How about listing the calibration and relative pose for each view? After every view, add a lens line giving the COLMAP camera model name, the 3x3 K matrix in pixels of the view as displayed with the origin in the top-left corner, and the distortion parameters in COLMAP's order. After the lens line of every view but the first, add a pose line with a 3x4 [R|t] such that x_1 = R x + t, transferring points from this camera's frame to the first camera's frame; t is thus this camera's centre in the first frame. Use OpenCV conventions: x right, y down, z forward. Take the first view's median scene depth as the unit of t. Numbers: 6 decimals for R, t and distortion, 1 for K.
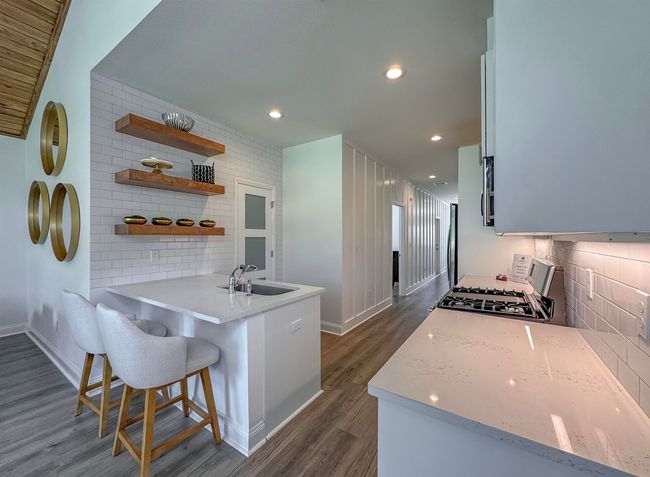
lens RADIAL K [[259.3, 0, 325.0], [0, 259.3, 238.5], [0, 0, 1]] dist [-0.001274, -0.000069]
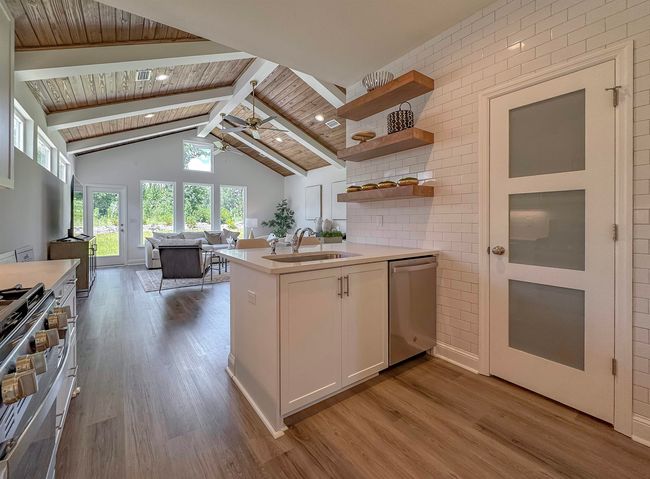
lens RADIAL K [[275.4, 0, 296.9], [0, 275.4, 222.3], [0, 0, 1]] dist [0.000011, -0.000024]
pose [[-0.397172, 0.001811, -0.917743, 0.432836], [-0.004375, 0.999983, 0.003867, 0.059610], [0.917734, 0.005551, -0.397157, 0.989482]]
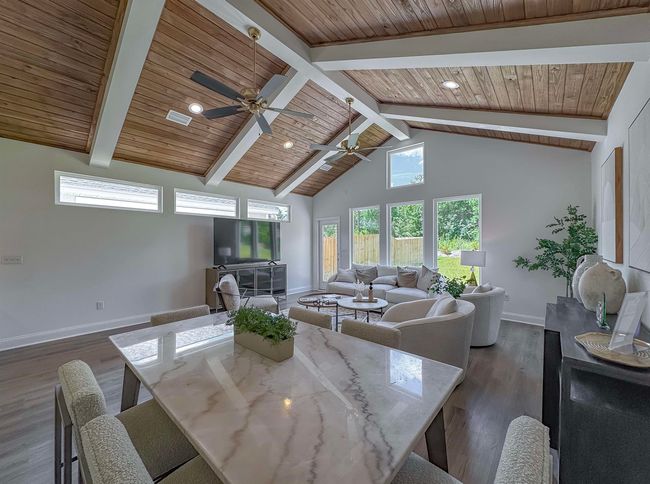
lens RADIAL K [[258.9, 0, 328.0], [0, 258.9, 241.4], [0, 0, 1]] dist [-0.001460, -0.000191]
pose [[-0.991494, -0.002735, 0.130123, -1.369668], [-0.002783, 0.999996, -0.000189, -0.017665], [-0.130122, -0.000549, -0.991498, 0.983937]]
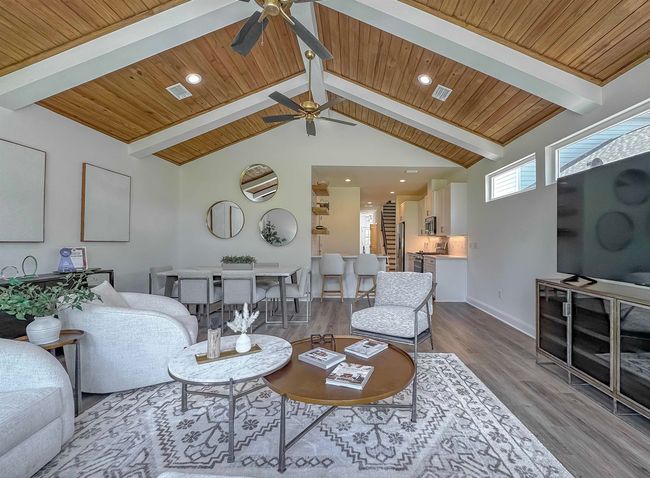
lens RADIAL K [[282.2, 0, 349.4], [0, 282.2, 239.5], [0, 0, 1]] dist [-0.001194, -0.000099]
pose [[0.834307, 0.002959, 0.551292, -1.512555], [-0.000373, 0.999988, -0.004803, 0.037613], [-0.551300, 0.003802, 0.834298, -1.020605]]
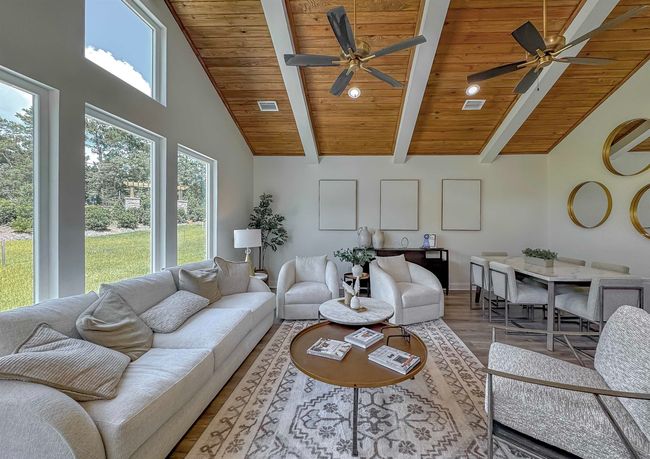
lens RADIAL K [[265.3, 0, 350.0], [0, 265.3, 222.6], [0, 0, 1]] dist [-0.001194, -0.000106]
pose [[0.531042, -0.004325, -0.847334, -0.613525], [-0.003256, 0.999969, -0.007145, 0.006376], [0.847339, 0.006553, 0.531012, -0.847915]]
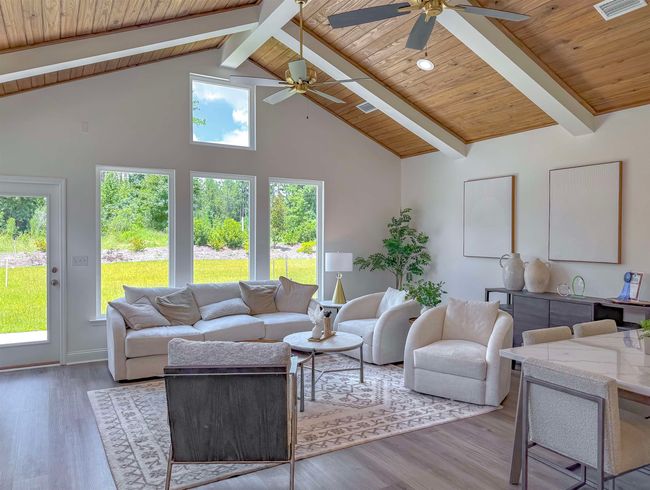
lens RADIAL K [[475.3, 0, 314.9], [0, 475.3, 242.9], [0, 0, 1]] dist [0.098518, -0.157309]
pose [[-0.461415, 0.003212, -0.887179, -0.013770], [-0.009703, 0.999915, 0.008666, -0.029178], [0.887131, 0.012607, -0.461345, 0.331714]]
